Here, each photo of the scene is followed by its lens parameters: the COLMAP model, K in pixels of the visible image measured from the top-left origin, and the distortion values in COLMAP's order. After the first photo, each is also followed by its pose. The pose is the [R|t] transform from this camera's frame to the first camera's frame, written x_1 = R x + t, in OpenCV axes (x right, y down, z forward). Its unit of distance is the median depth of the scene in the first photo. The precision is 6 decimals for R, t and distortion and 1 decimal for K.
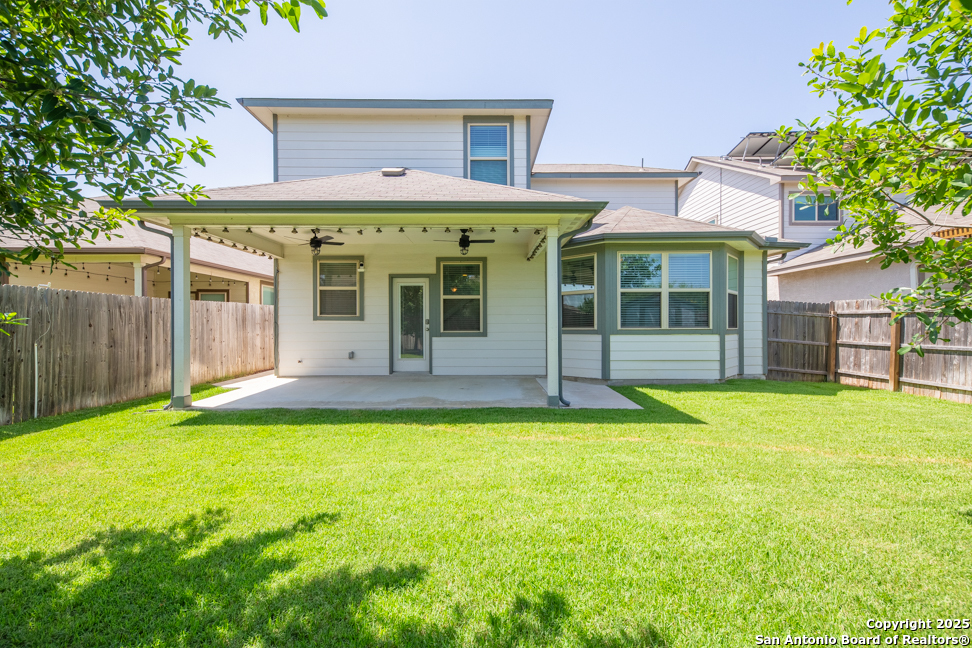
lens RADIAL K [[431.3, 0, 485.0], [0, 431.3, 321.4], [0, 0, 1]] dist [0.007584, 0.000206]
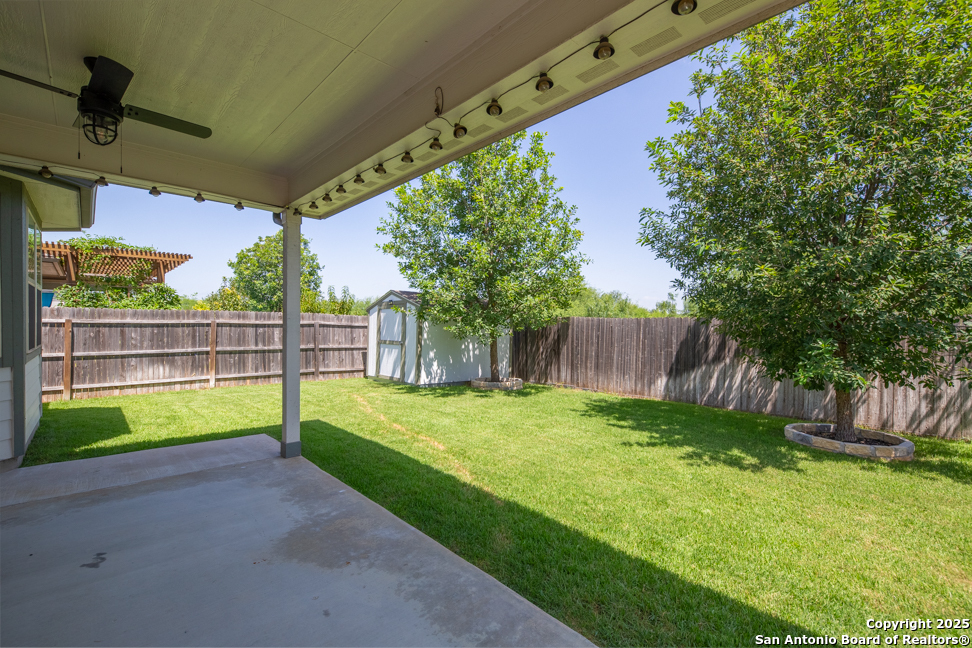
lens RADIAL K [[431.3, 0, 484.8], [0, 431.3, 325.8], [0, 0, 1]] dist [0.007584, 0.000206]
pose [[-0.678258, -0.001862, 0.734821, -0.519283], [-0.000882, 0.999998, 0.001720, -0.018581], [-0.734823, 0.000518, -0.678259, 1.065647]]
